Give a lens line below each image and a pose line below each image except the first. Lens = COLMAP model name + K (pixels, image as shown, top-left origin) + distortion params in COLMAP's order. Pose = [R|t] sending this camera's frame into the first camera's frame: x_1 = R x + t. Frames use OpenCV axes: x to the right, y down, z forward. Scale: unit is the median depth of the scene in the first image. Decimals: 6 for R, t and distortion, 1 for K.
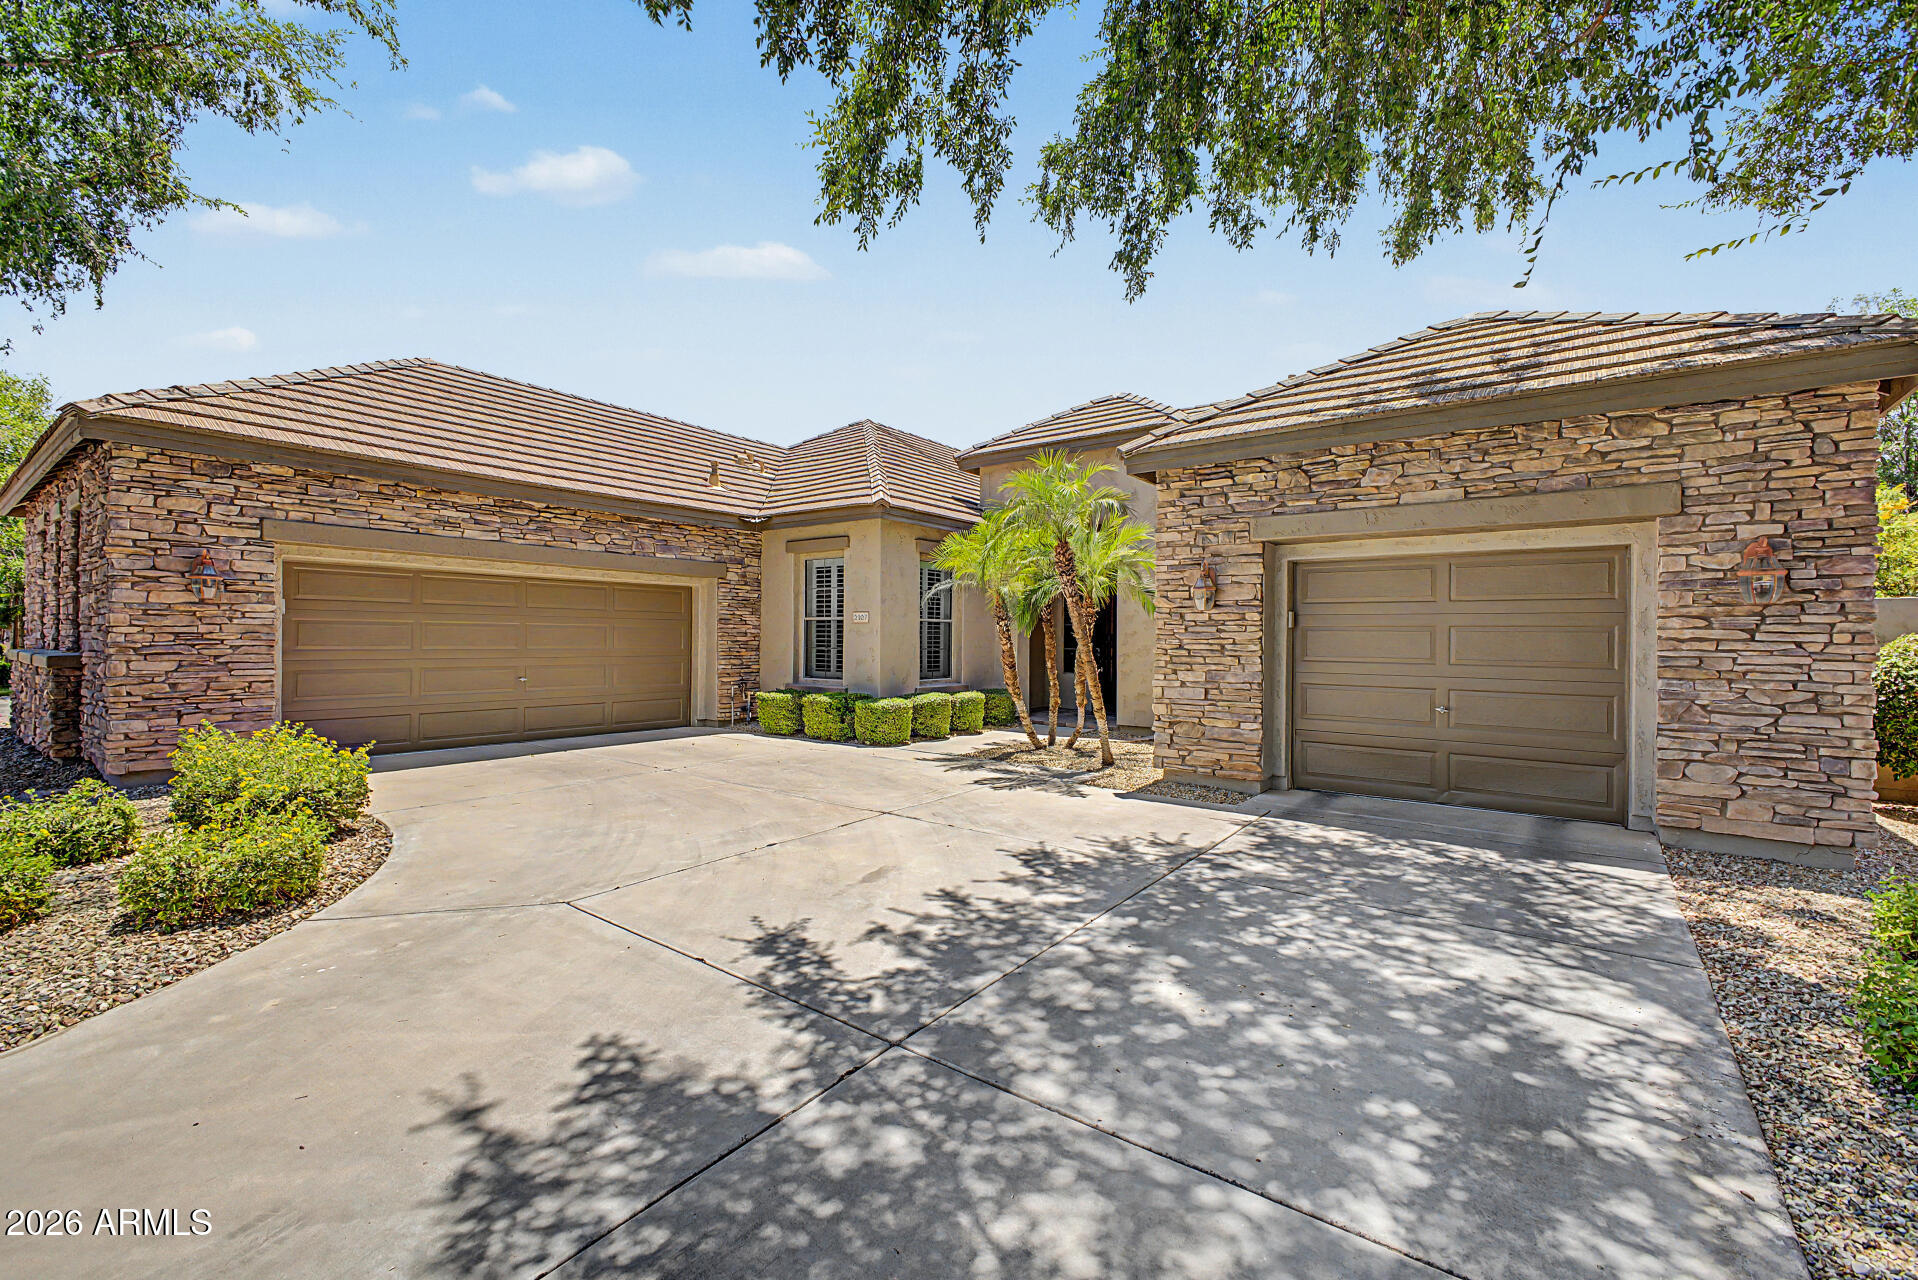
lens RADIAL K [[787.0, 0, 959.0], [0, 787.0, 640.0], [0, 0, 1]] dist [-0.000145, -0.000097]
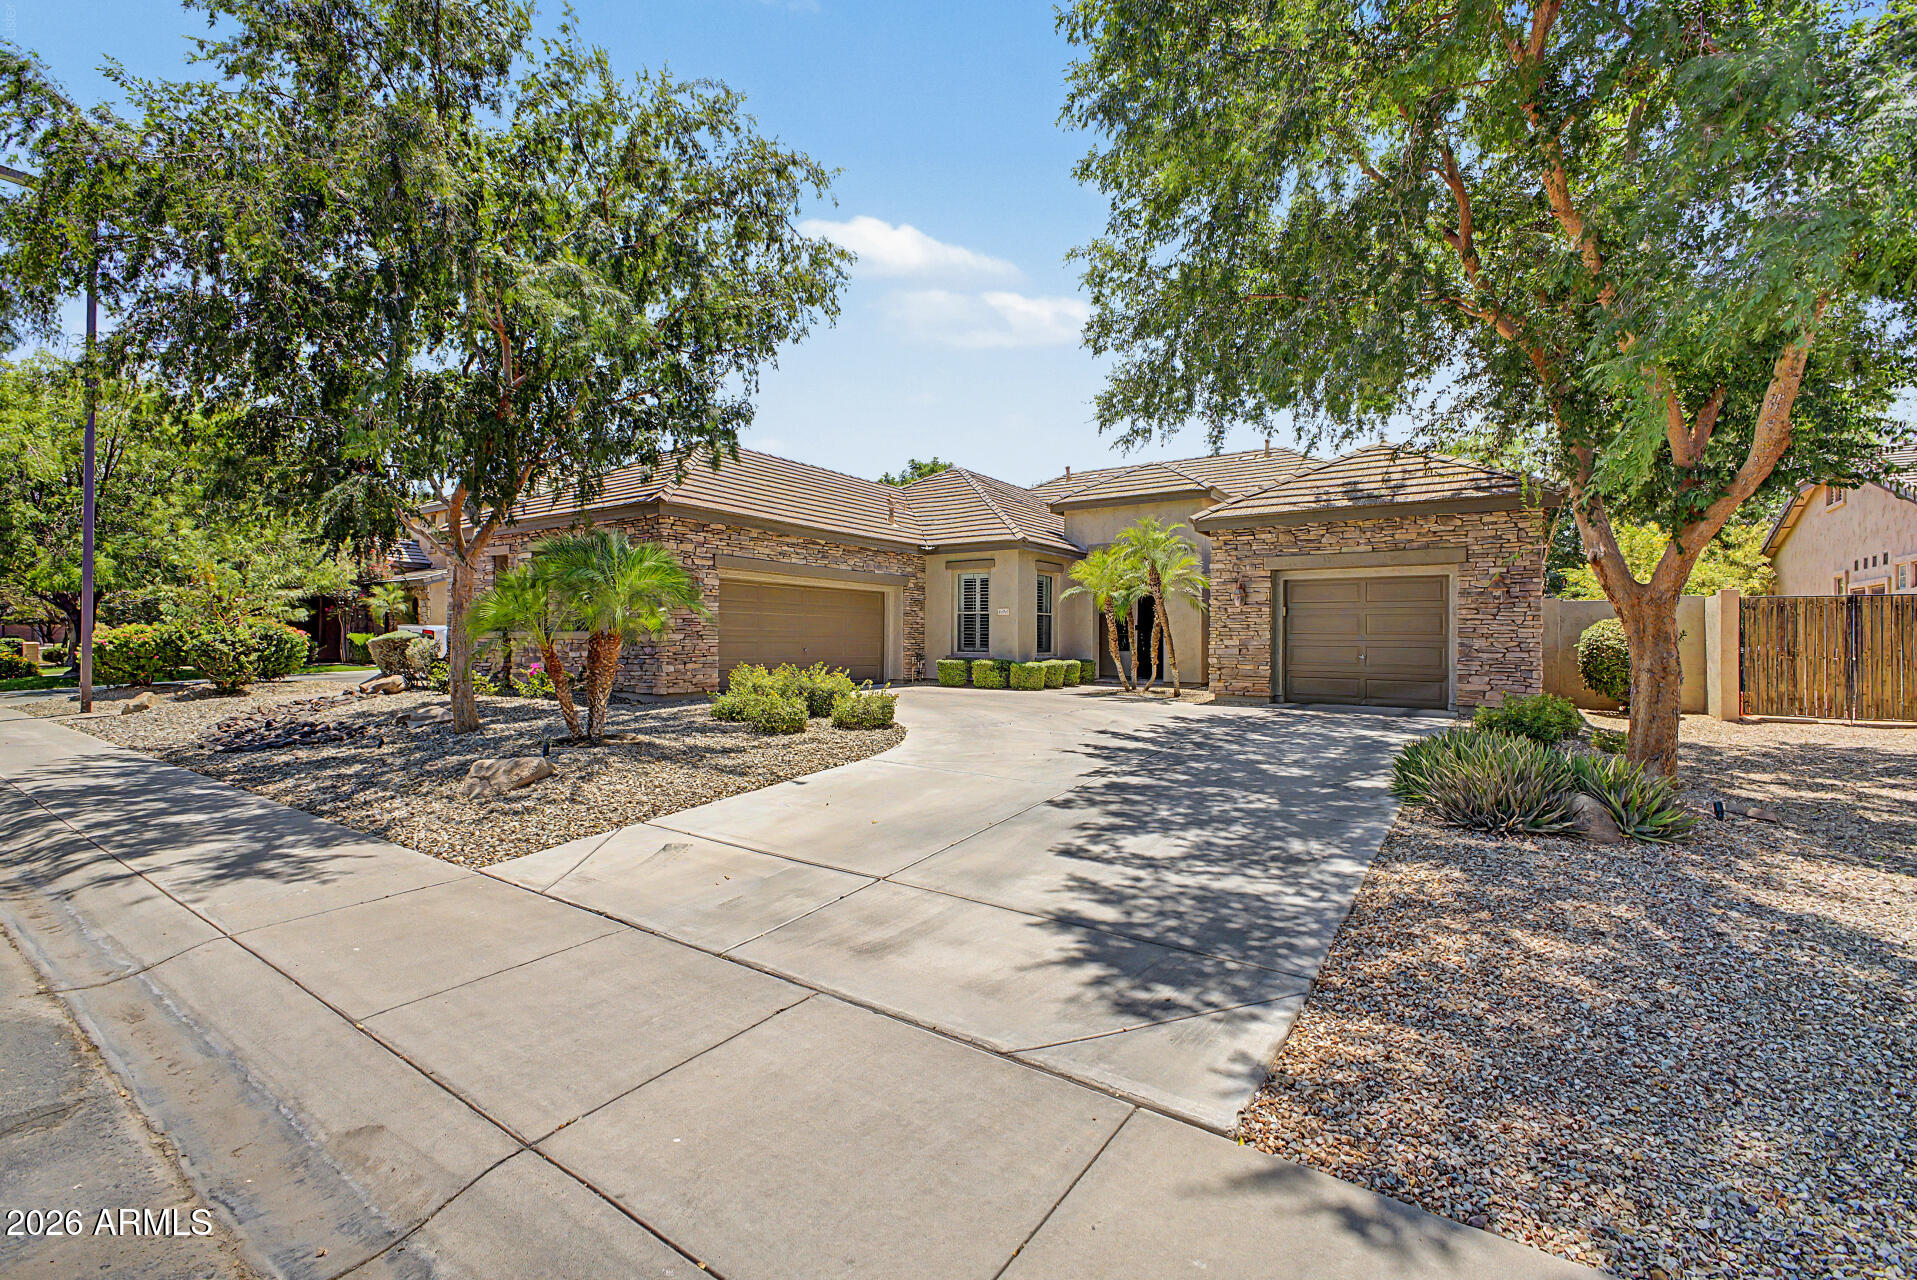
lens RADIAL K [[768.8, 0, 958.5], [0, 768.8, 640.0], [0, 0, 1]] dist [0.000143, -0.000105]
pose [[0.998814, -0.001160, 0.048679, -0.408178], [0.001140, 0.999999, 0.000445, 0.037325], [-0.048680, -0.000389, 0.998814, -0.729603]]
